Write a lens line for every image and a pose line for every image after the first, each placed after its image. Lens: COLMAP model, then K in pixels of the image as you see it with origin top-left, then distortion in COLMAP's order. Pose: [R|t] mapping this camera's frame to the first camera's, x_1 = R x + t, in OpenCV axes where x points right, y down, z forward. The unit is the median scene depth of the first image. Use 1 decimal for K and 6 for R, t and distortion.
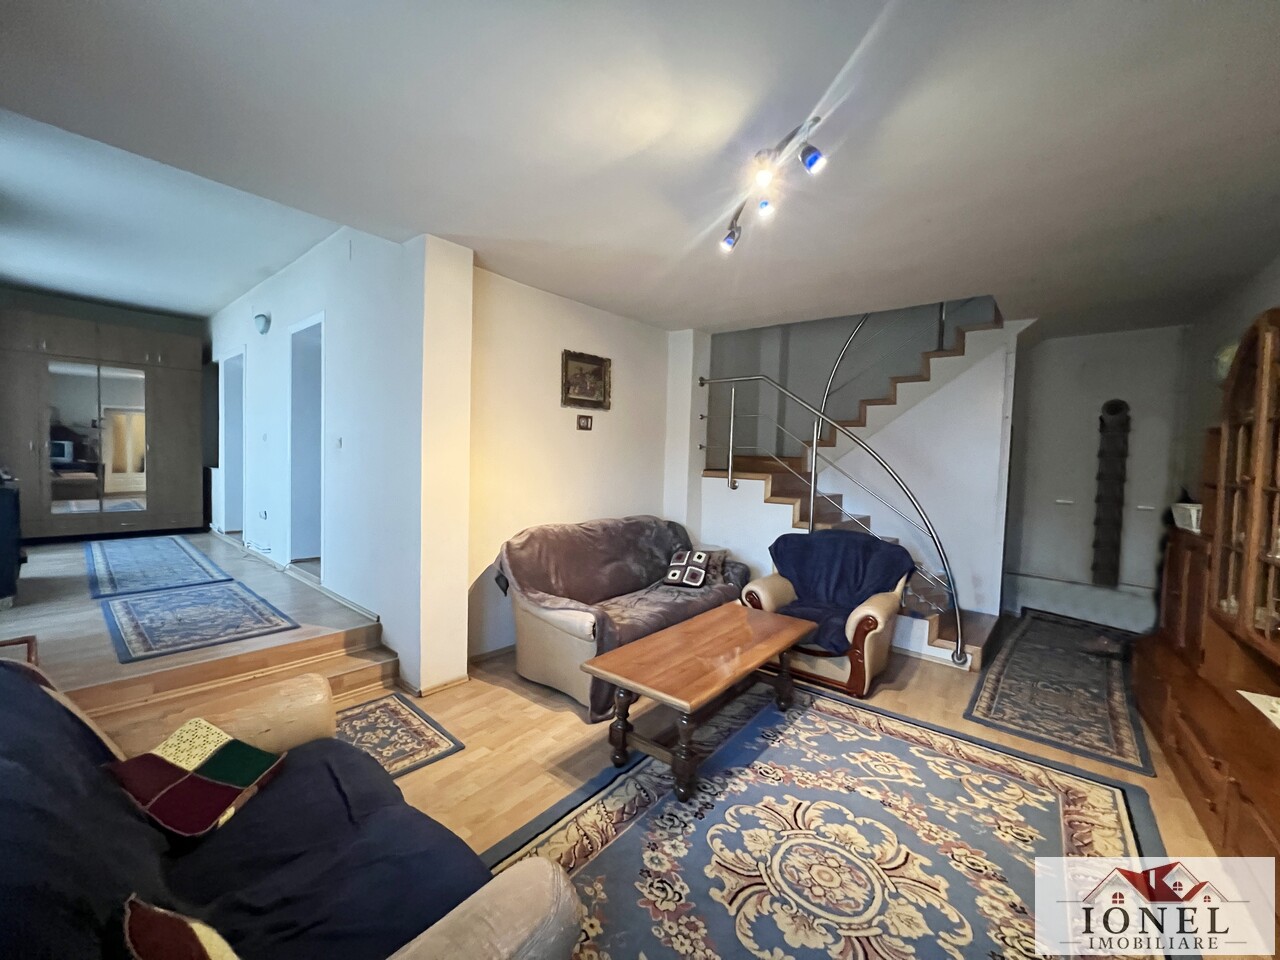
lens RADIAL K [[506.5, 0, 640.0], [0, 506.5, 480.0], [0, 0, 1]] dist [-0.009434, -0.000144]
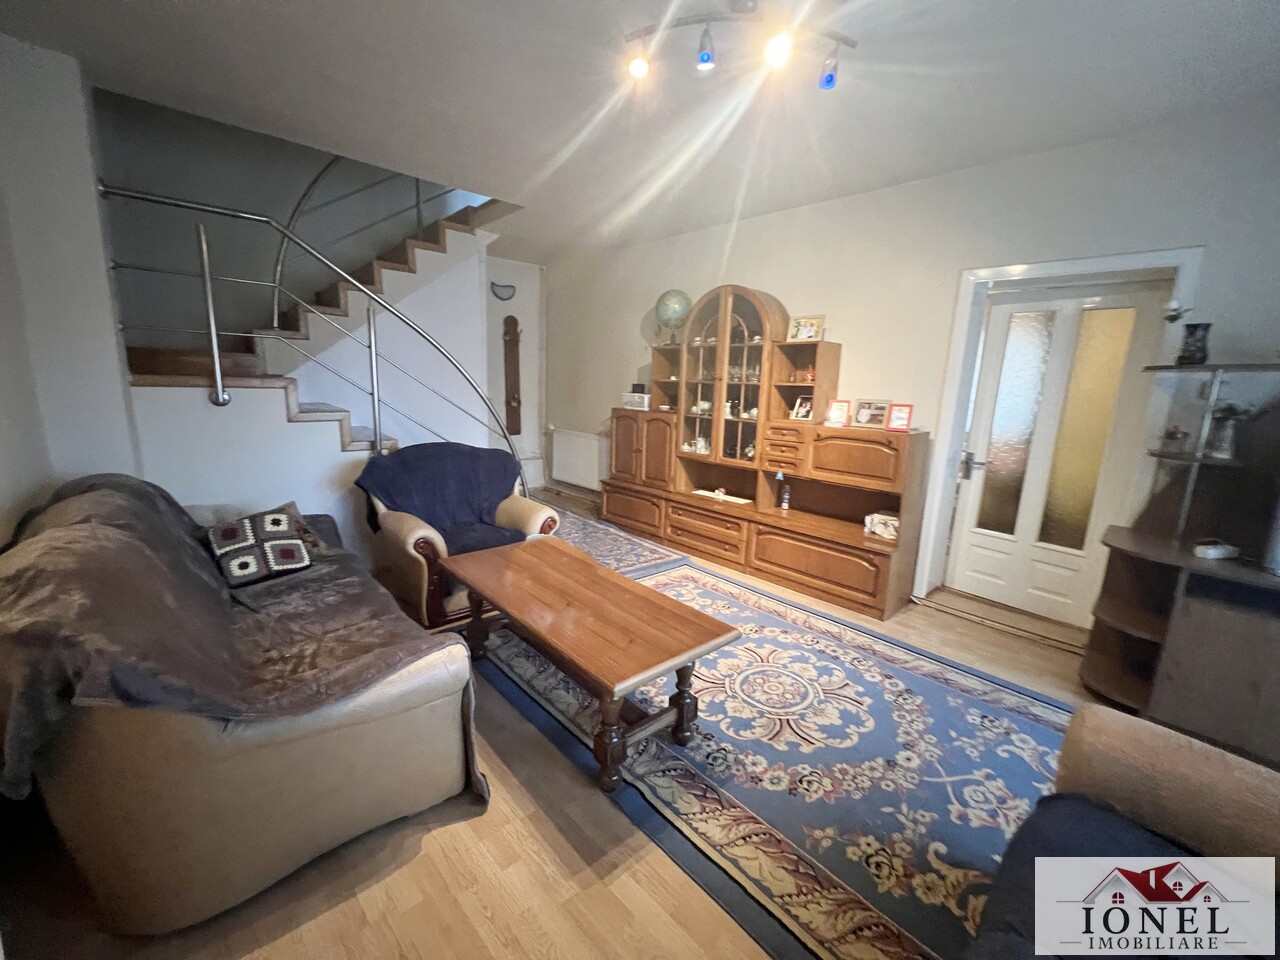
lens RADIAL K [[506.5, 0, 640.0], [0, 506.5, 480.0], [0, 0, 1]] dist [-0.009434, -0.000144]
pose [[0.184299, -0.206308, 0.960974, -0.743769], [0.017451, 0.978255, 0.206671, -0.024326], [-0.982715, -0.021319, 0.183892, 0.962284]]
